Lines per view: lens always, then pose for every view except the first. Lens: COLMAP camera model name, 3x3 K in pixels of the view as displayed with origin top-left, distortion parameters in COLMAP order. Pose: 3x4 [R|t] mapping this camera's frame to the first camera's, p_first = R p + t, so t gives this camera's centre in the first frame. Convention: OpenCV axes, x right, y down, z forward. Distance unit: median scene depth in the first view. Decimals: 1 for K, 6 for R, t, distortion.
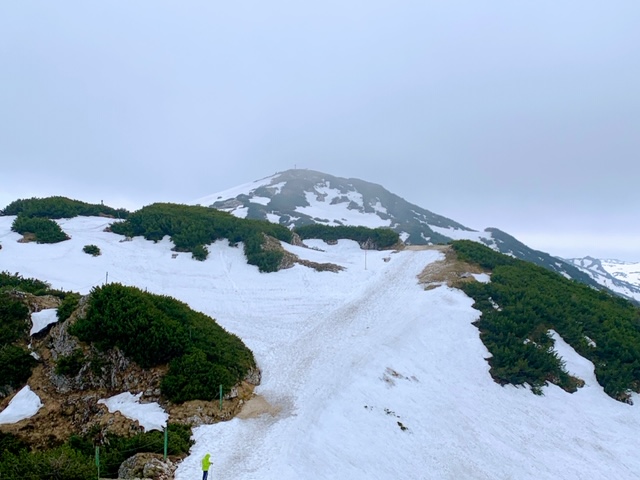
lens RADIAL K [[849.6, 0, 322.0], [0, 849.6, 238.7], [0, 0, 1]] dist [0.044419, 0.000000]
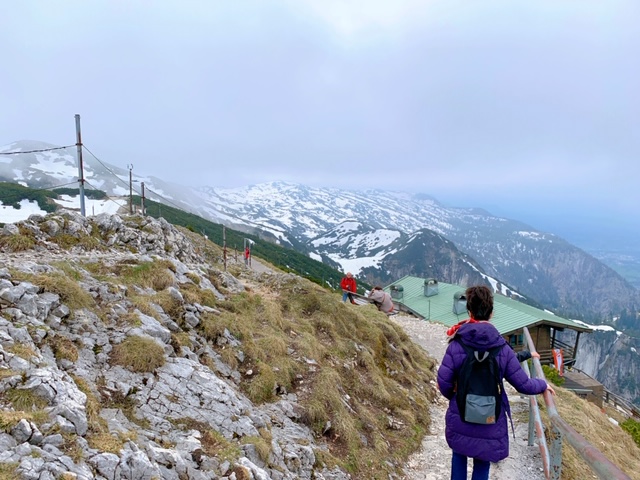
lens RADIAL K [[486.6, 0, 319.3], [0, 486.6, 239.5], [0, 0, 1]] dist [-0.001810, -0.004906]
pose [[0.867140, -0.075747, 0.492271, -0.086756], [0.009162, 0.990627, 0.136289, -0.067396], [-0.497980, -0.113672, 0.859706, -0.589390]]
